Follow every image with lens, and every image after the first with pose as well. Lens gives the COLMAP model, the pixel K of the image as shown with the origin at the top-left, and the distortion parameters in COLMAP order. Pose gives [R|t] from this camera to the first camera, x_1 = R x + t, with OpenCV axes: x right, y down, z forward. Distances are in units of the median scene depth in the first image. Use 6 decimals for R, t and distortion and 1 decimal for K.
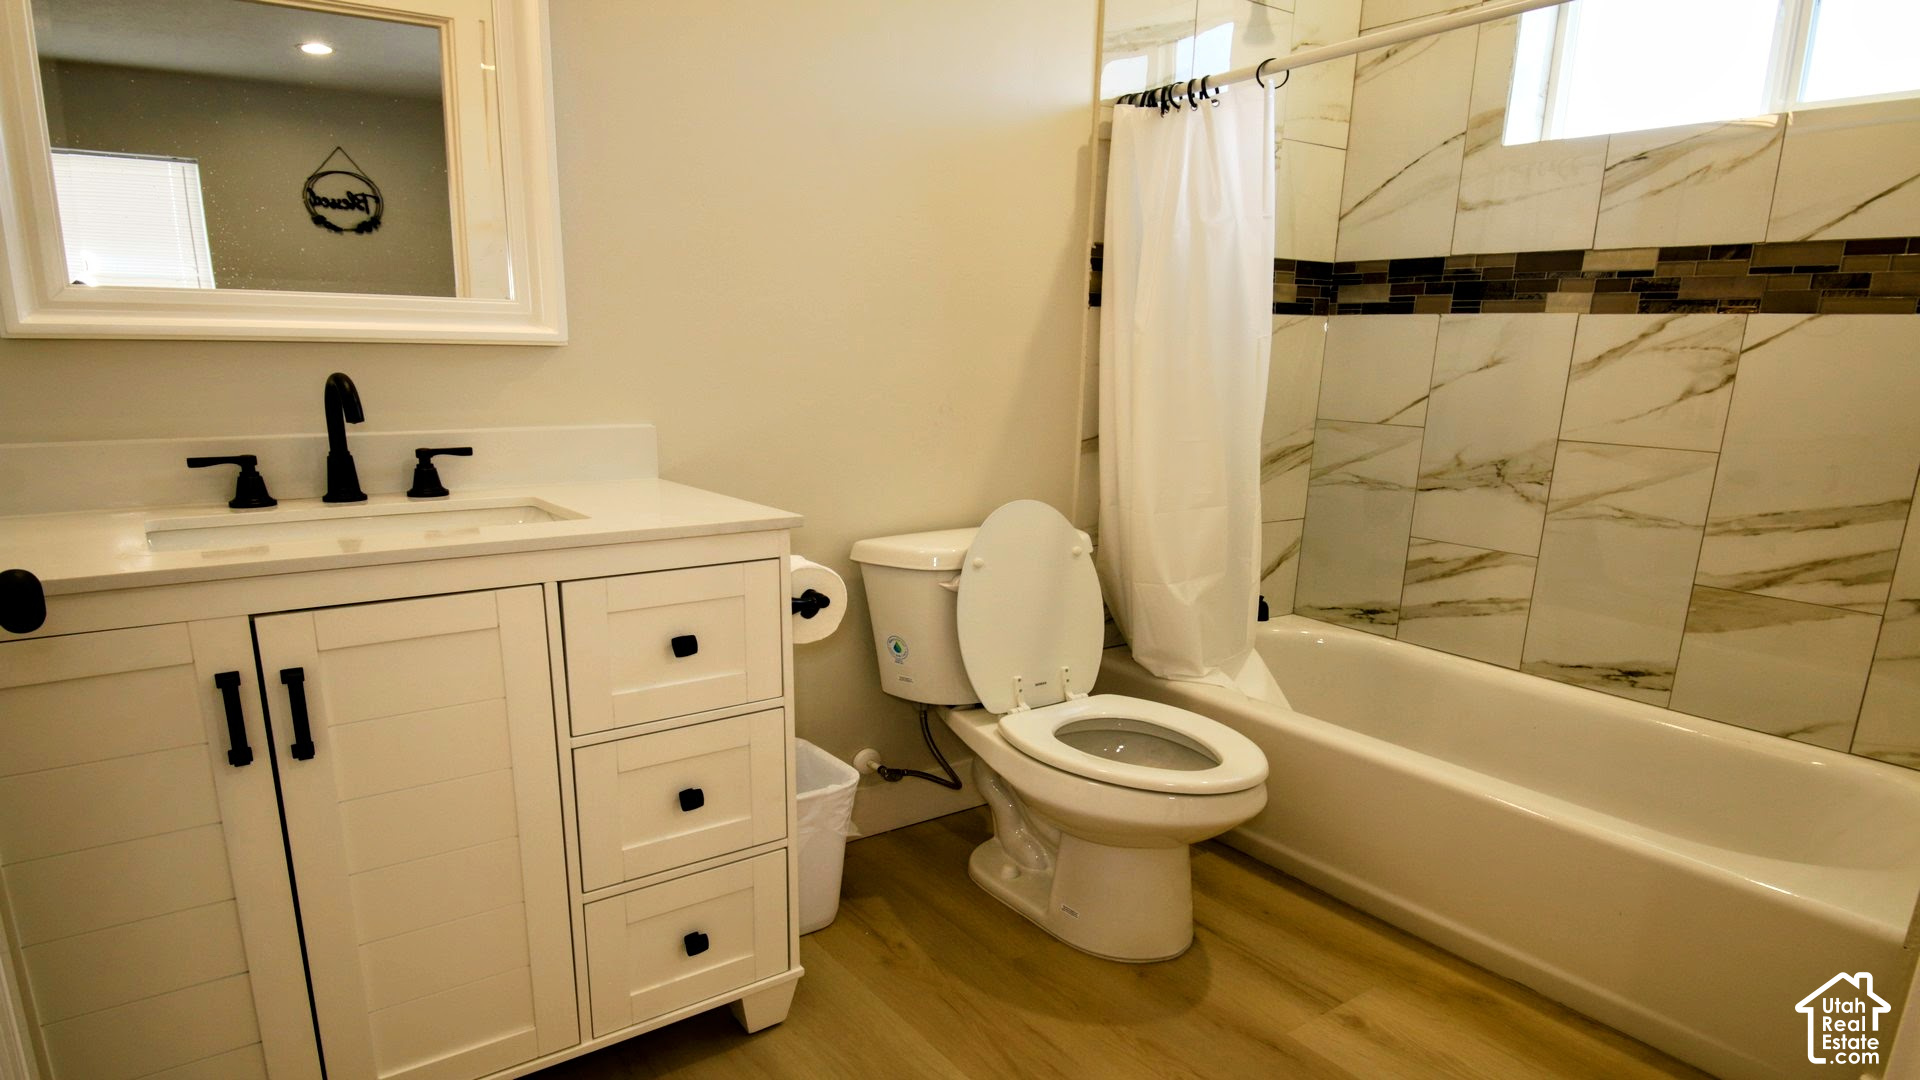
lens RADIAL K [[1140.9, 0, 964.9], [0, 1140.9, 540.0], [0, 0, 1]] dist [0.006429, -0.021197]
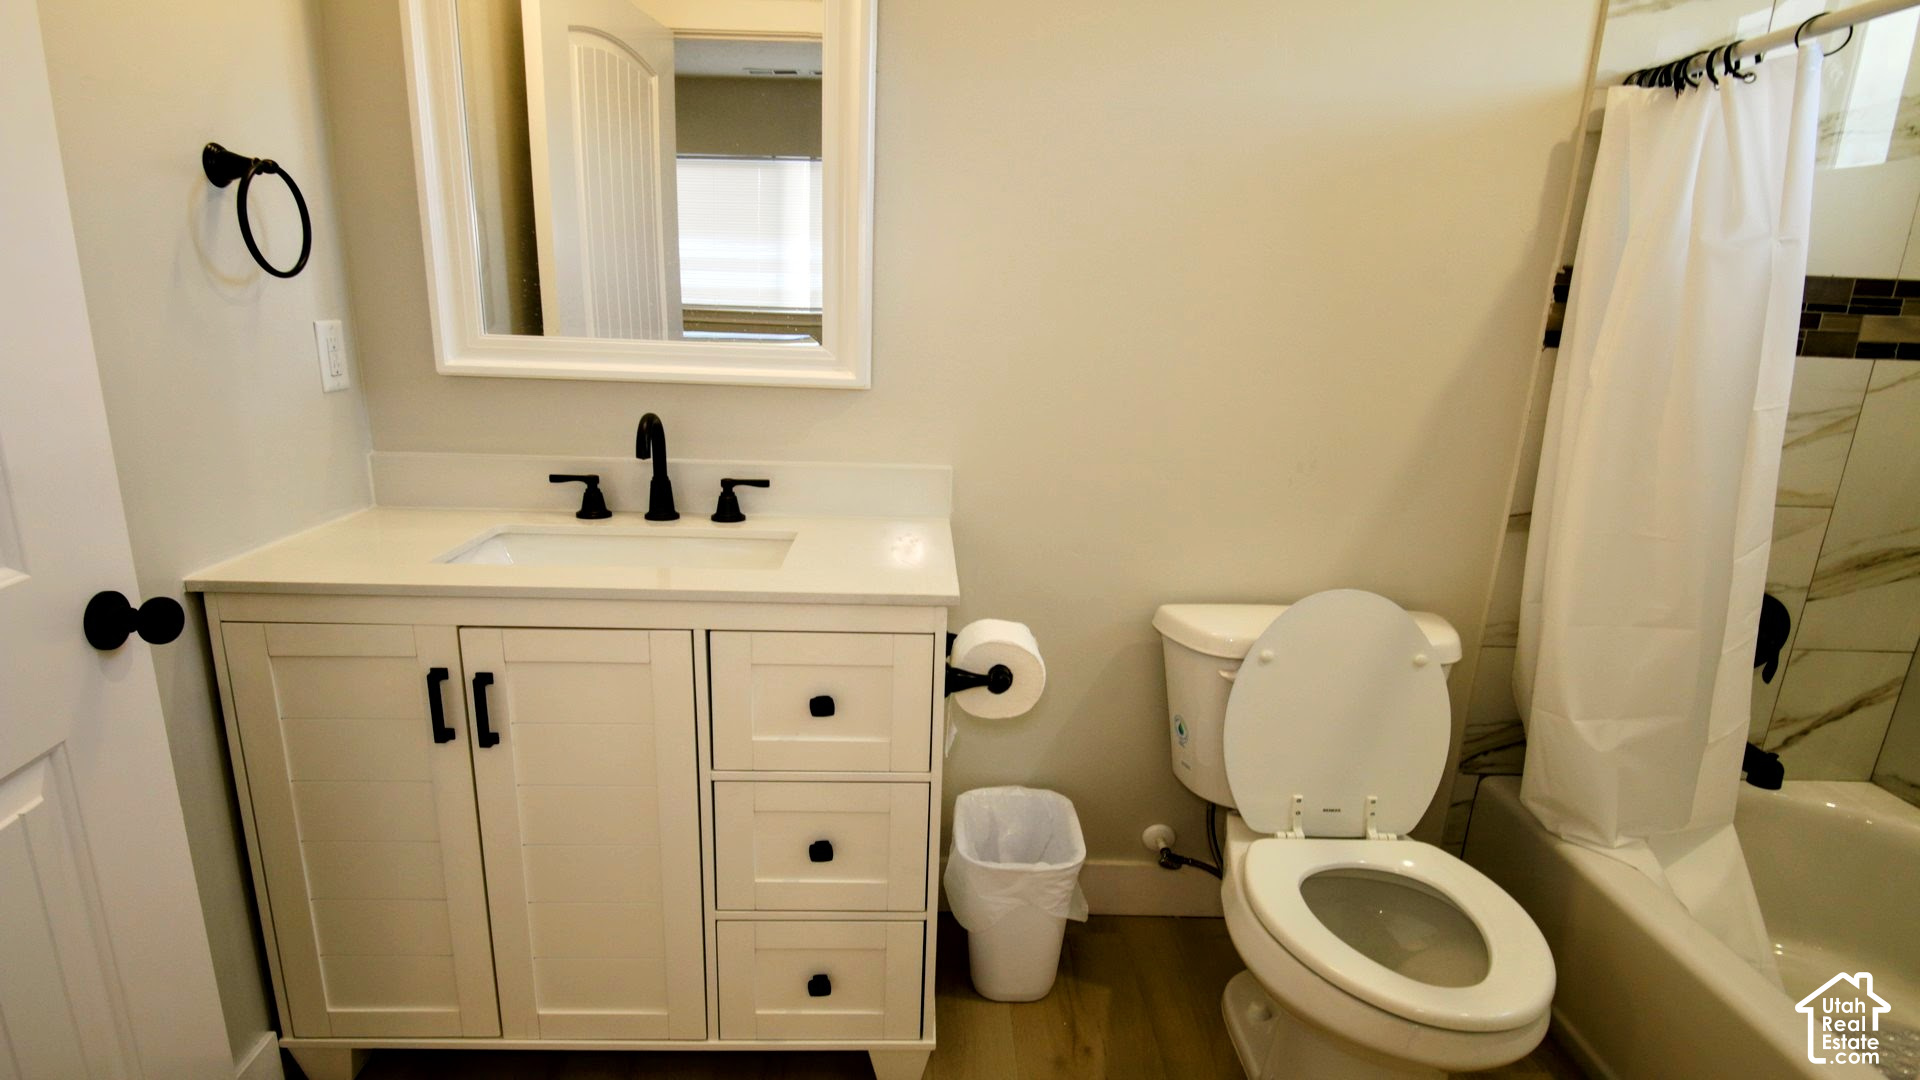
lens RADIAL K [[1140.9, 0, 952.6], [0, 1140.9, 543.7], [0, 0, 1]] dist [0.006429, -0.021197]
pose [[0.818728, 0.133745, -0.558388, 0.286542], [-0.113586, 0.991001, 0.070821, -0.098326], [0.562835, 0.005442, 0.826552, 0.147747]]
